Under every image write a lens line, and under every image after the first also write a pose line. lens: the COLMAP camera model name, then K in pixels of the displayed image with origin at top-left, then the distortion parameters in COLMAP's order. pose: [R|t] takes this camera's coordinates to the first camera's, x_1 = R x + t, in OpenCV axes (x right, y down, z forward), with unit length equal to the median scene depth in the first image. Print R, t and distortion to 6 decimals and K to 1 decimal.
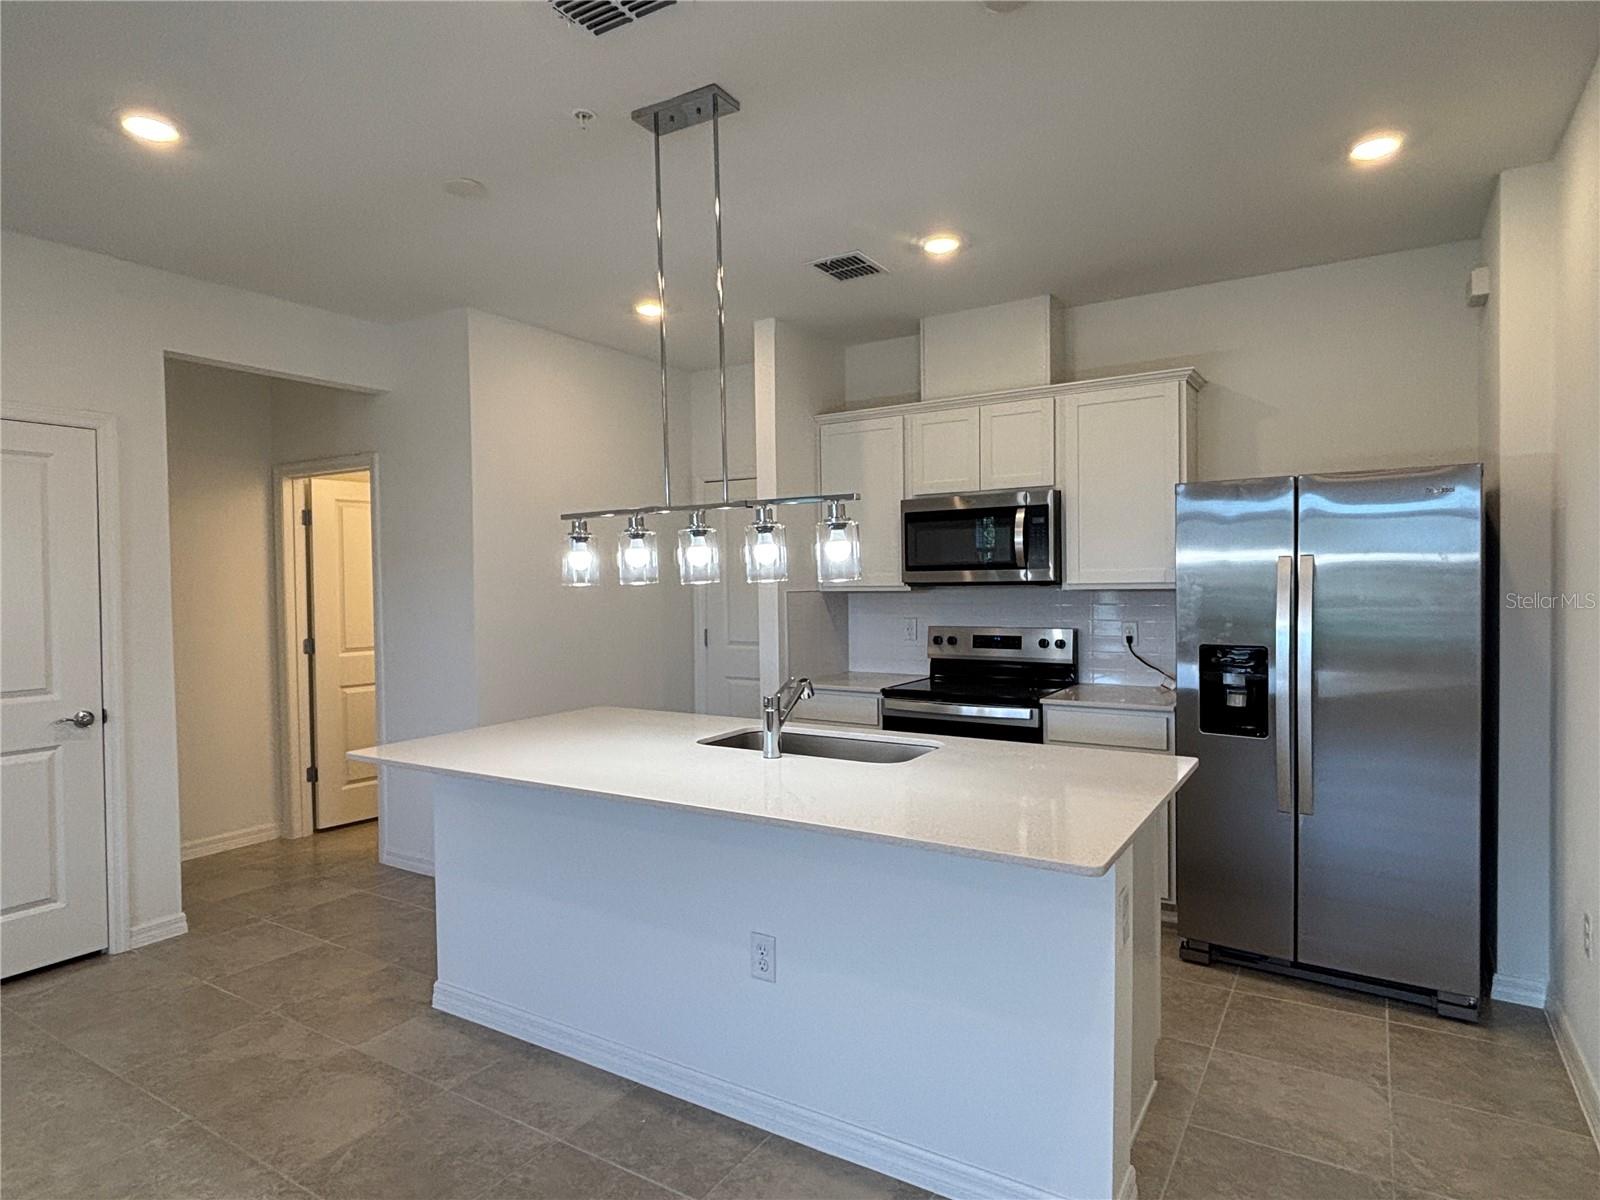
lens RADIAL K [[908.7, 0, 786.8], [0, 908.7, 605.3], [0, 0, 1]] dist [0.037332, -0.004544]
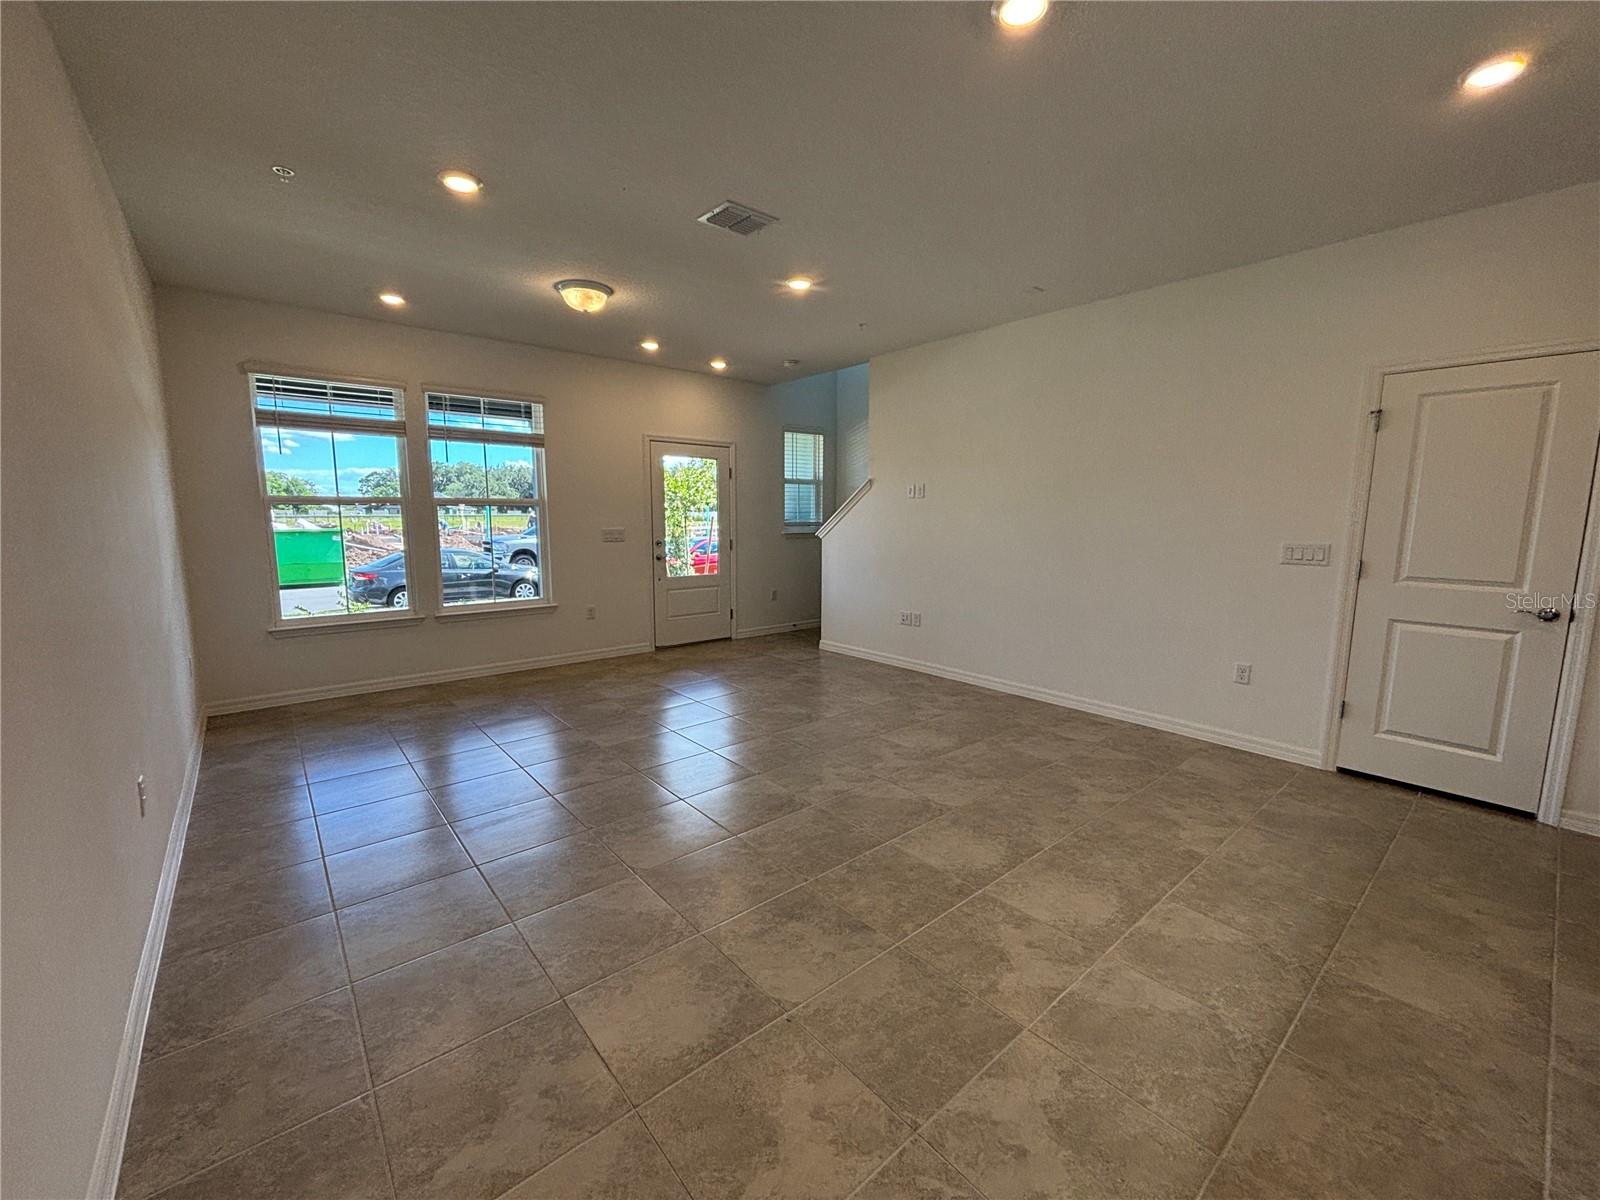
lens RADIAL K [[642.4, 0, 794.2], [0, 642.4, 598.8], [0, 0, 1]] dist [0.003047, 0.000365]
pose [[-0.288559, 0.138427, -0.947403, 0.236441], [-0.031938, 0.987551, 0.154020, 0.009129], [0.956929, 0.074702, -0.280546, 0.294954]]
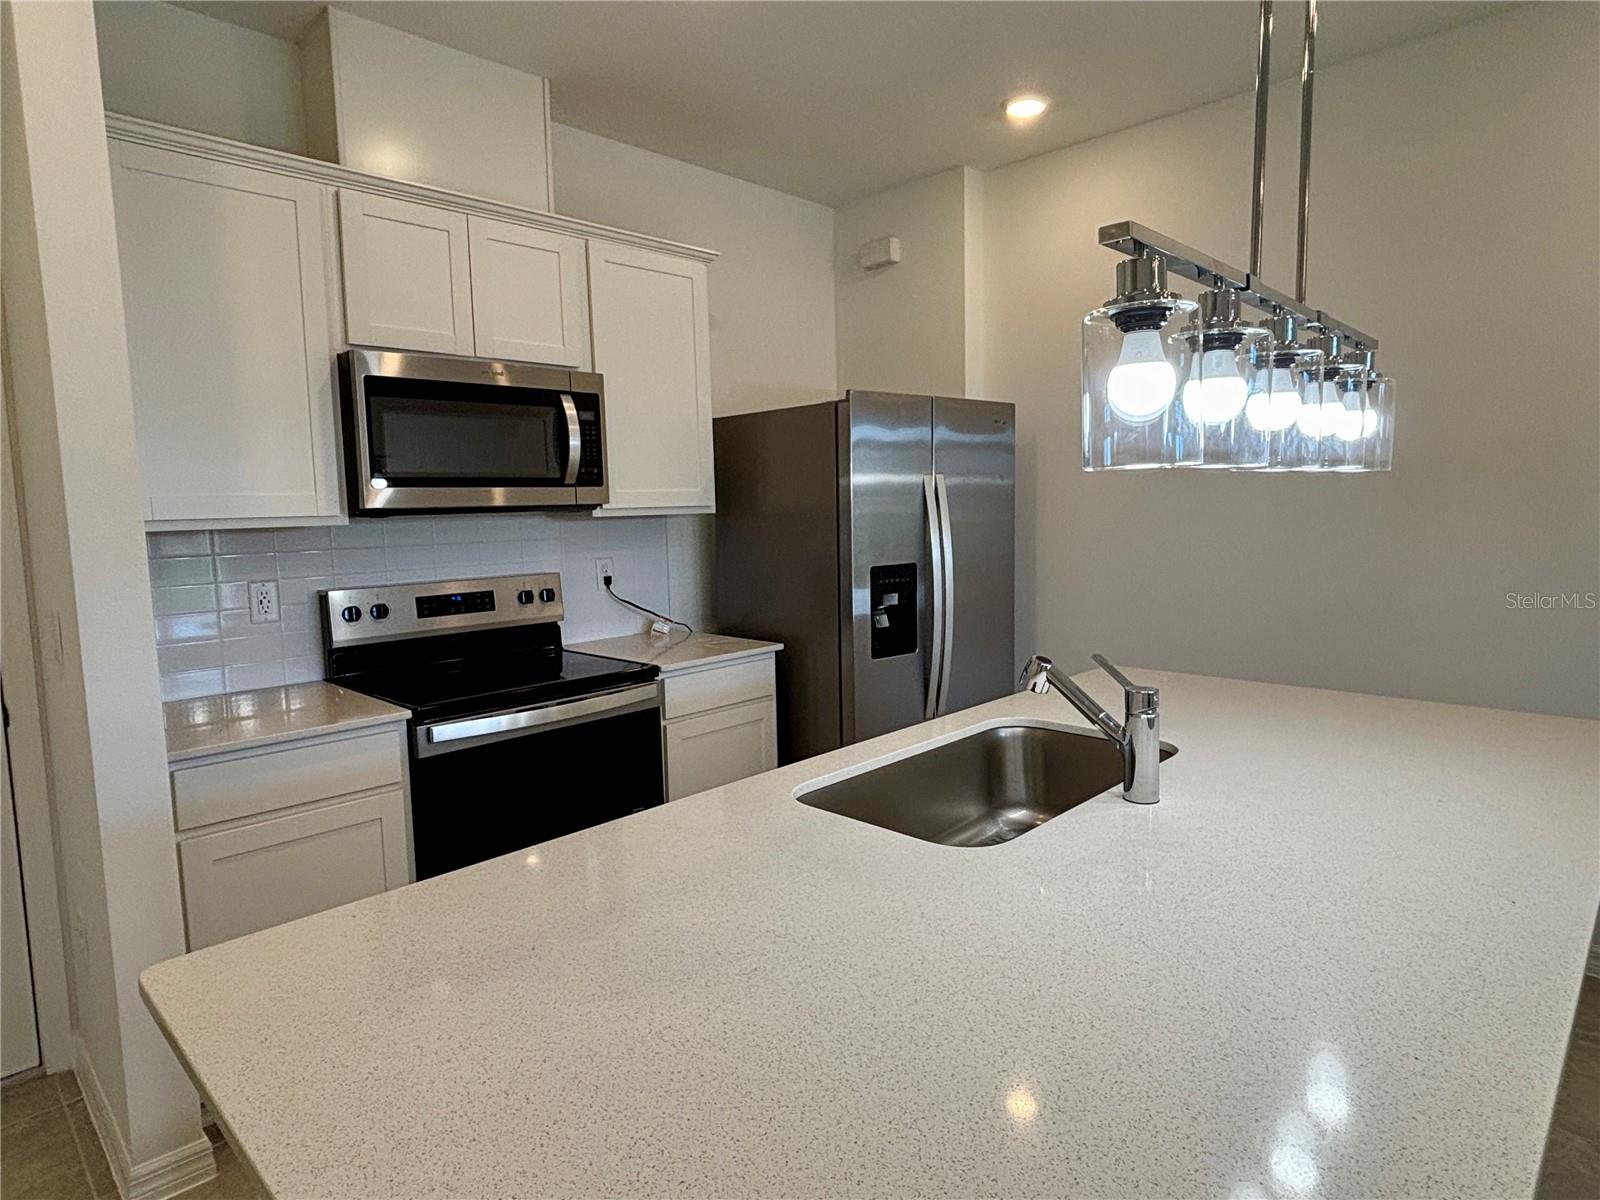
lens RADIAL K [[908.7, 0, 793.4], [0, 908.7, 586.3], [0, 0, 1]] dist [0.037332, -0.004544]
pose [[0.244131, -0.083787, 0.966116, -0.376587], [0.052137, 0.995954, 0.073200, -0.007432], [-0.968340, 0.032500, 0.247512, 0.700444]]
